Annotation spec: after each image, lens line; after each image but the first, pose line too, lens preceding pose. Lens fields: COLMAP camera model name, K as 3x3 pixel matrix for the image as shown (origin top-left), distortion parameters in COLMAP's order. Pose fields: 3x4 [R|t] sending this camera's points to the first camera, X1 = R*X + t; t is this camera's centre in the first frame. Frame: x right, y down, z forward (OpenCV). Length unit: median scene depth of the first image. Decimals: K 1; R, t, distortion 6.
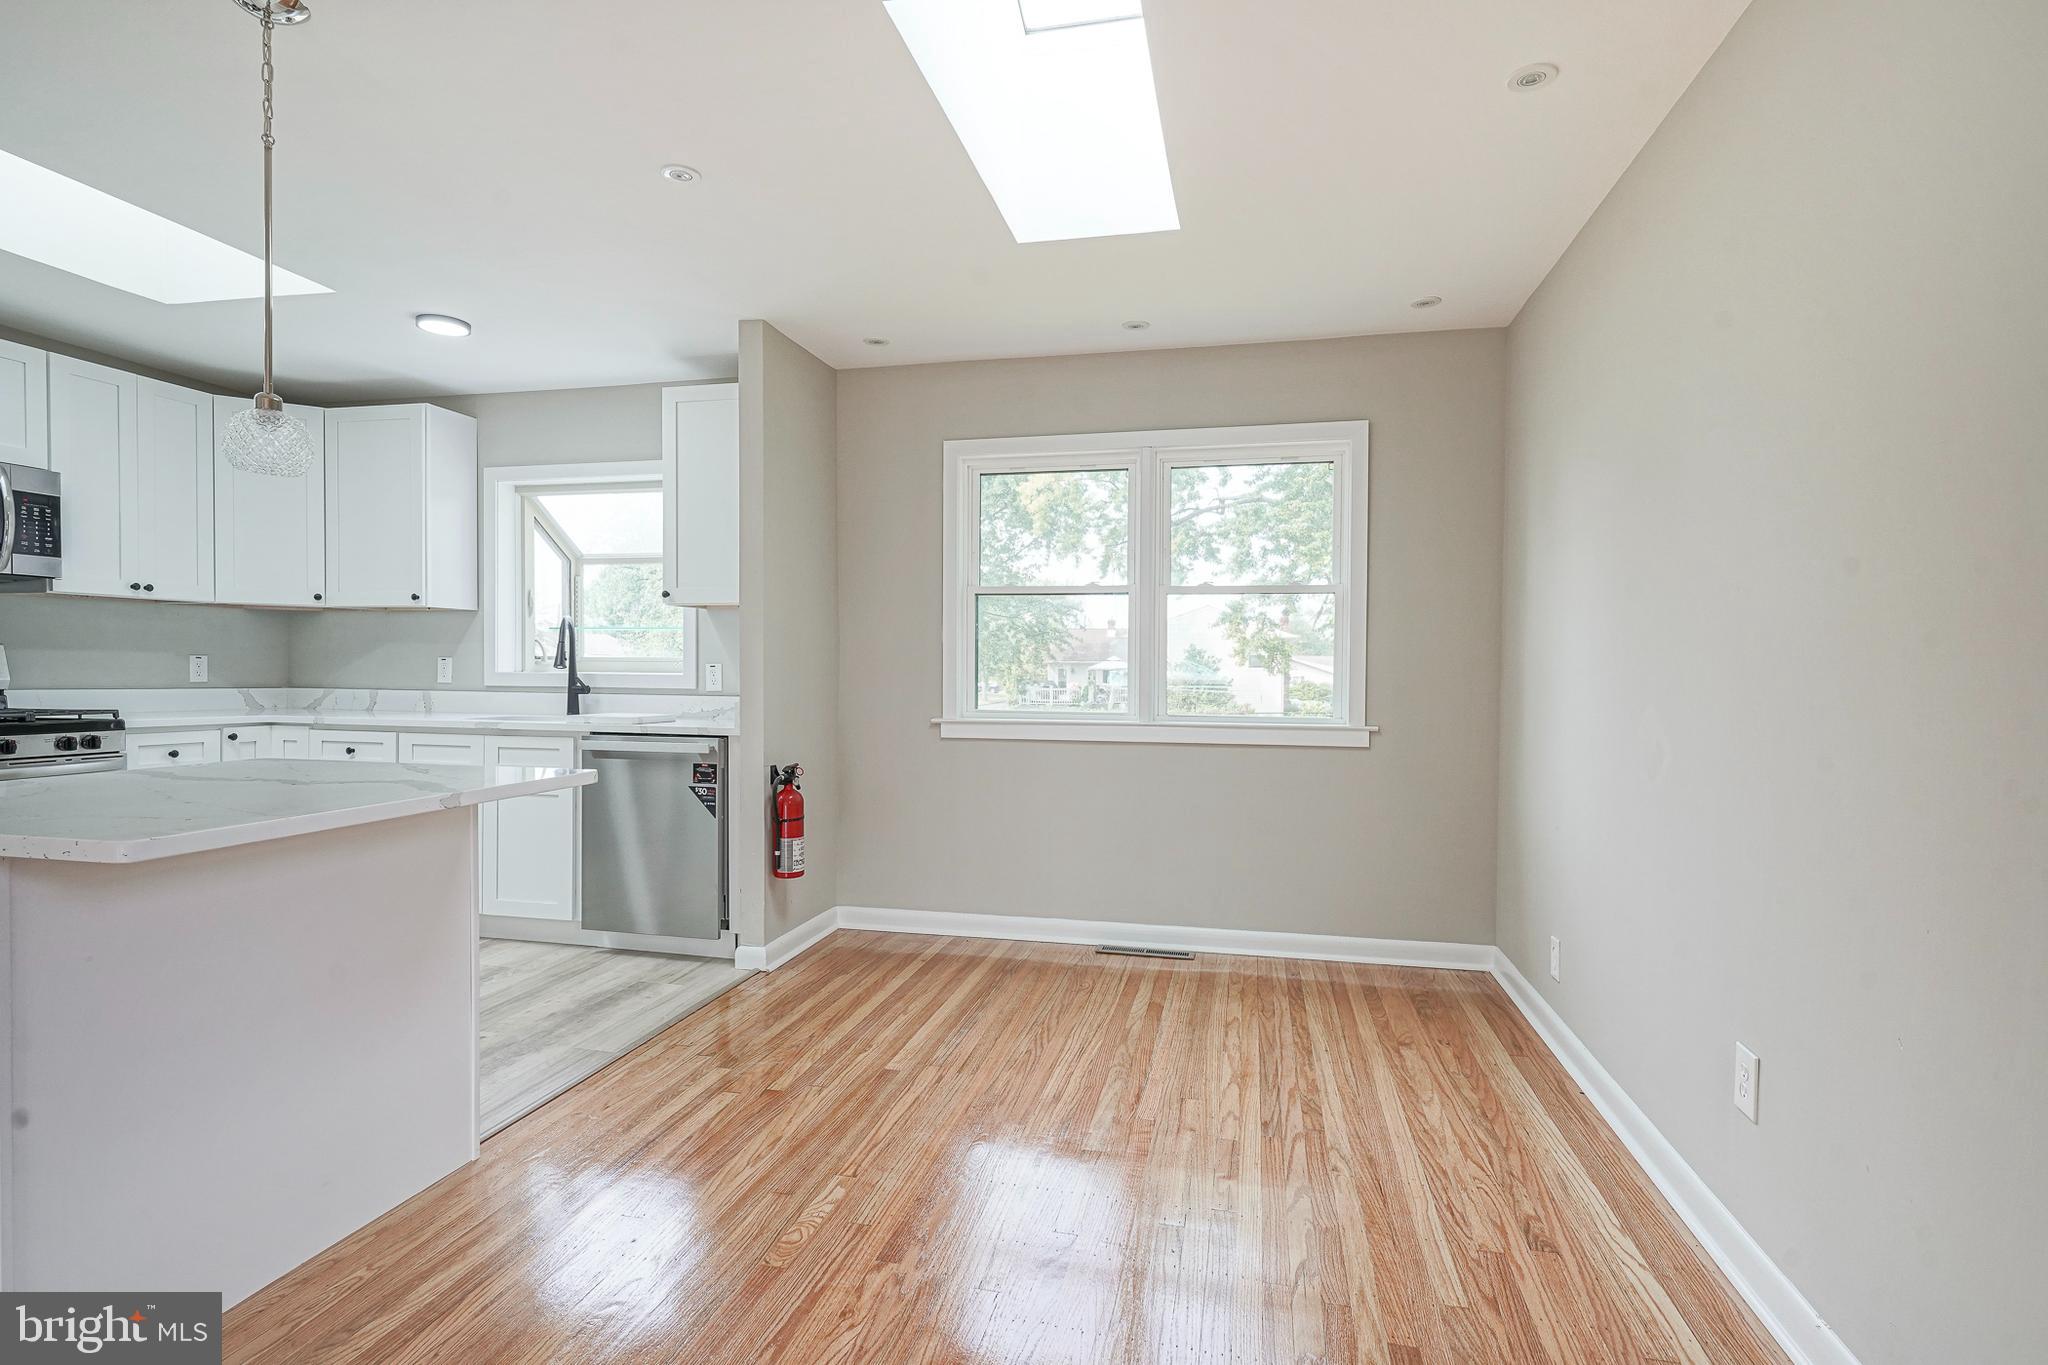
lens RADIAL K [[1001.9, 0, 1004.4], [0, 1001.9, 685.5], [0, 0, 1]] dist [-0.003987, -0.000722]
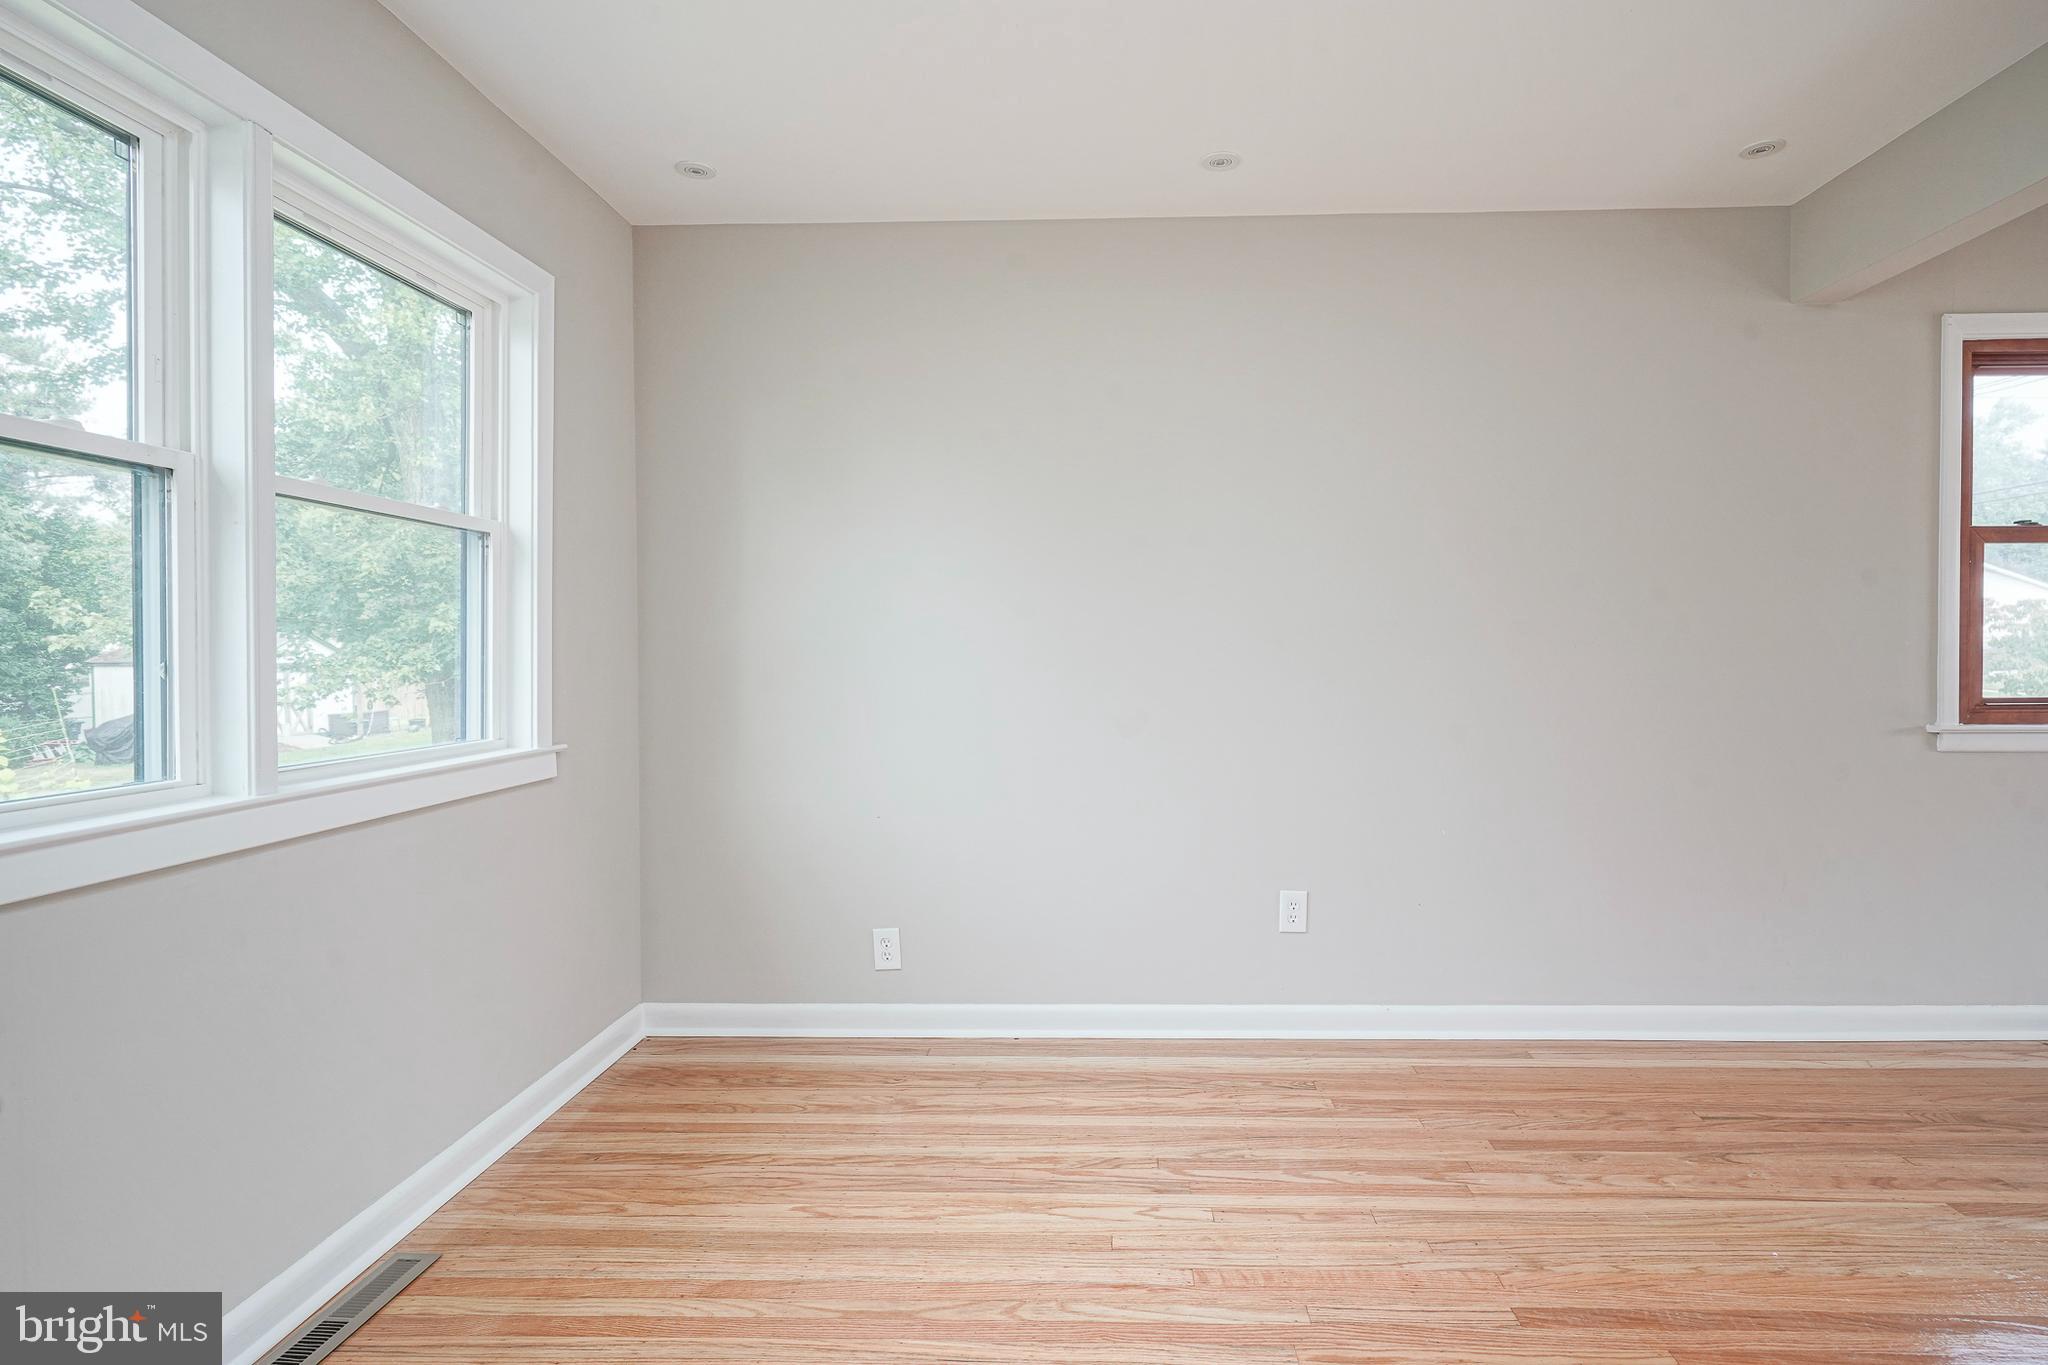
lens RADIAL K [[1001.9, 0, 1105.9], [0, 1001.9, 658.0], [0, 0, 1]] dist [-0.003987, -0.000722]
pose [[-0.217606, -0.010361, 0.975982, -0.366127], [0.024210, 0.999579, 0.016009, -0.019555], [-0.975736, 0.027112, -0.217263, 0.801309]]
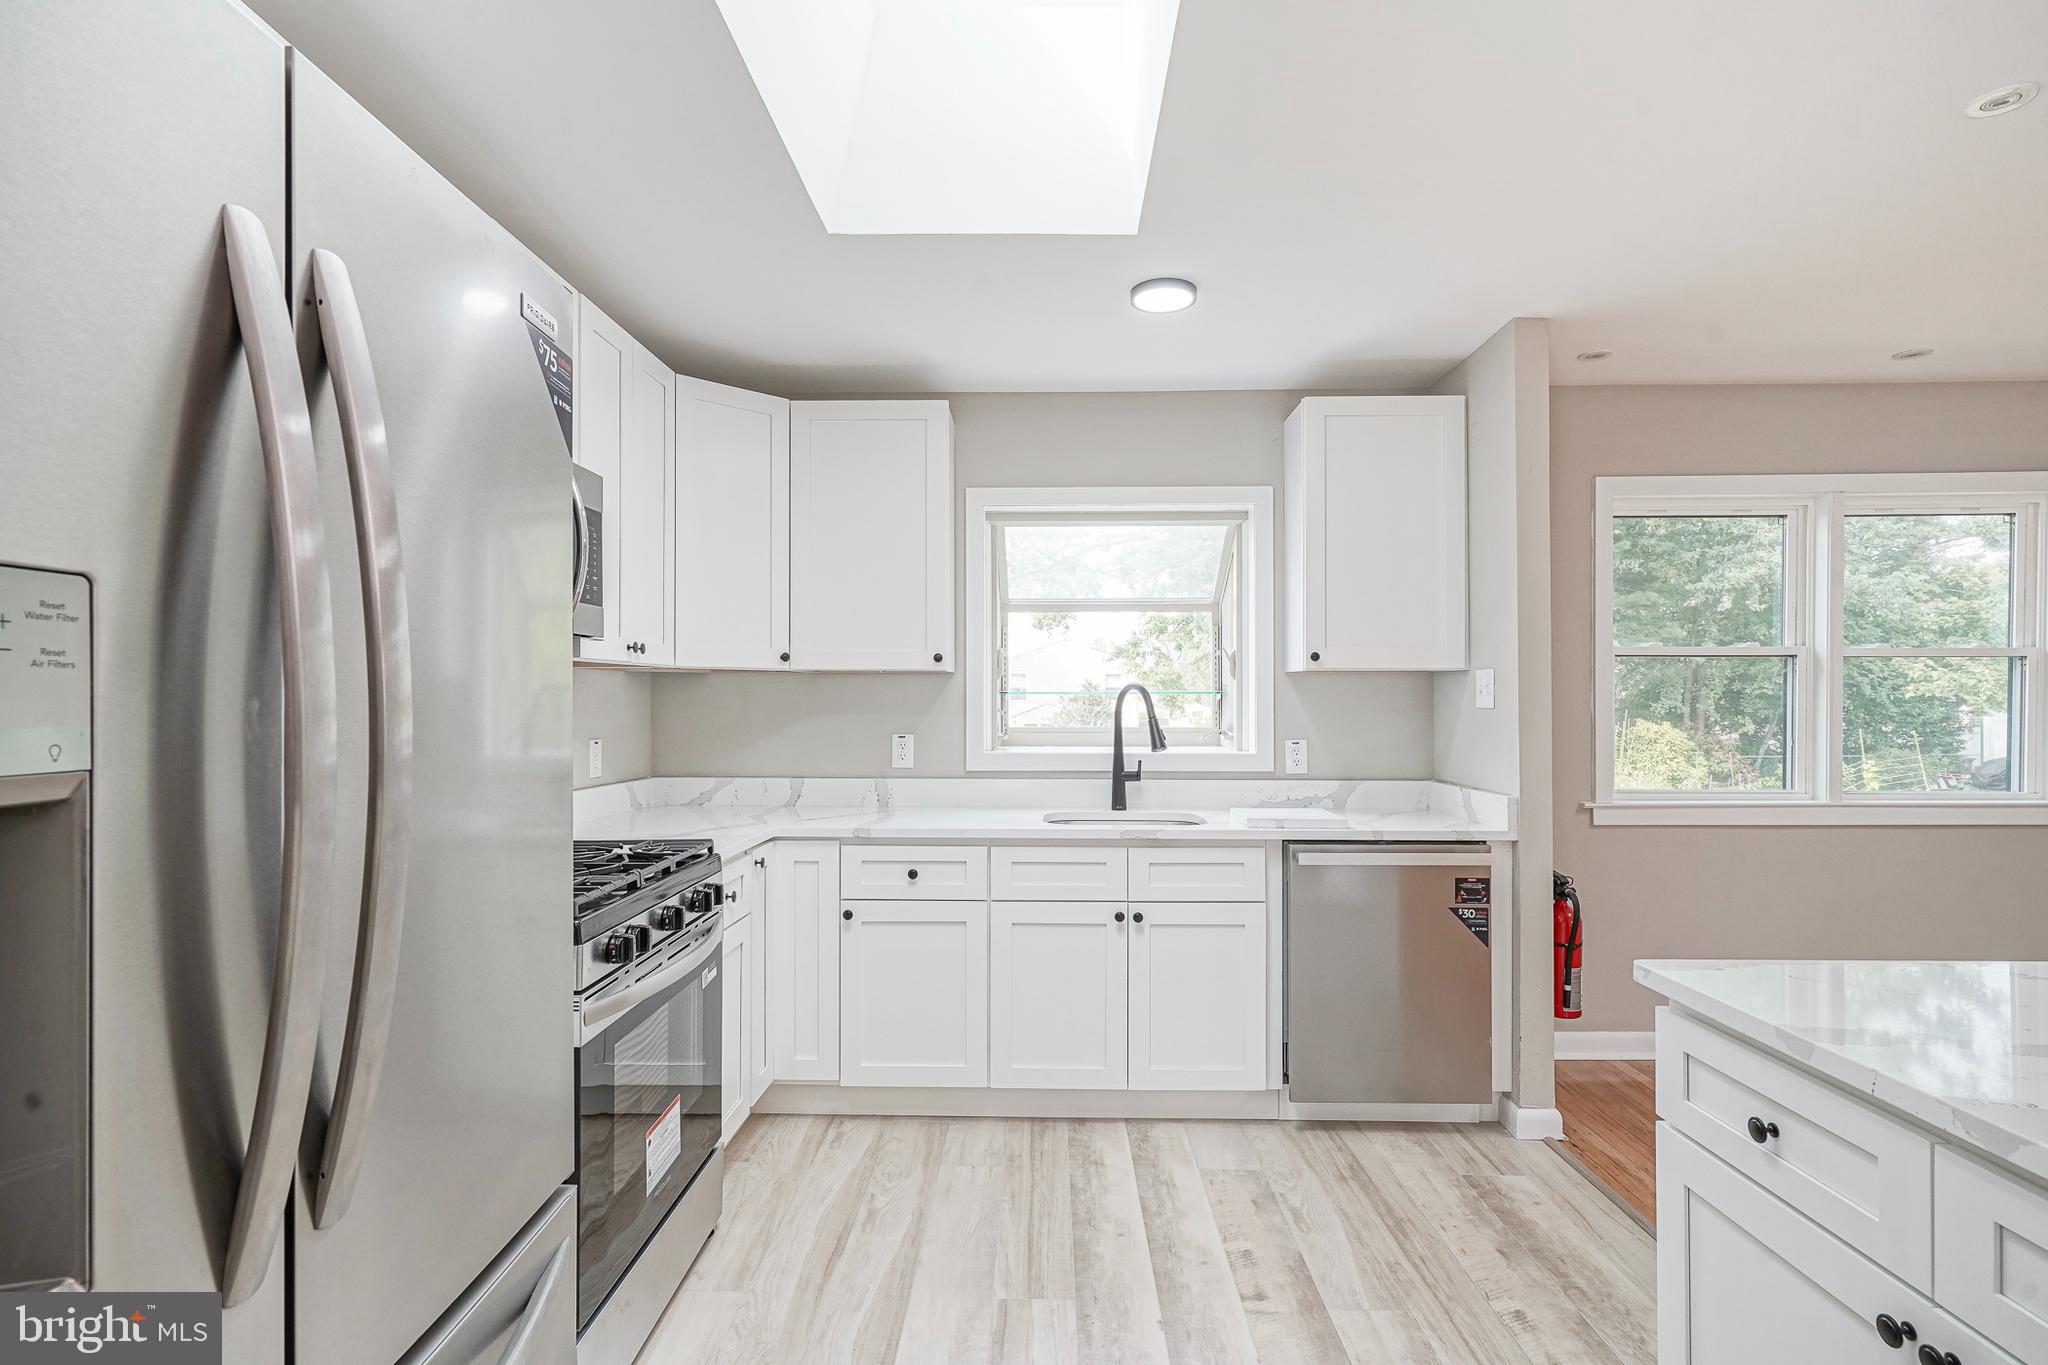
lens RADIAL K [[1001.9, 0, 1011.2], [0, 1001.9, 689.6], [0, 0, 1]] dist [-0.003987, -0.000722]
pose [[0.978971, -0.006469, 0.203899, -0.809414], [0.012058, 0.999585, -0.026179, -0.052390], [-0.203645, 0.028087, 0.978642, 0.306861]]
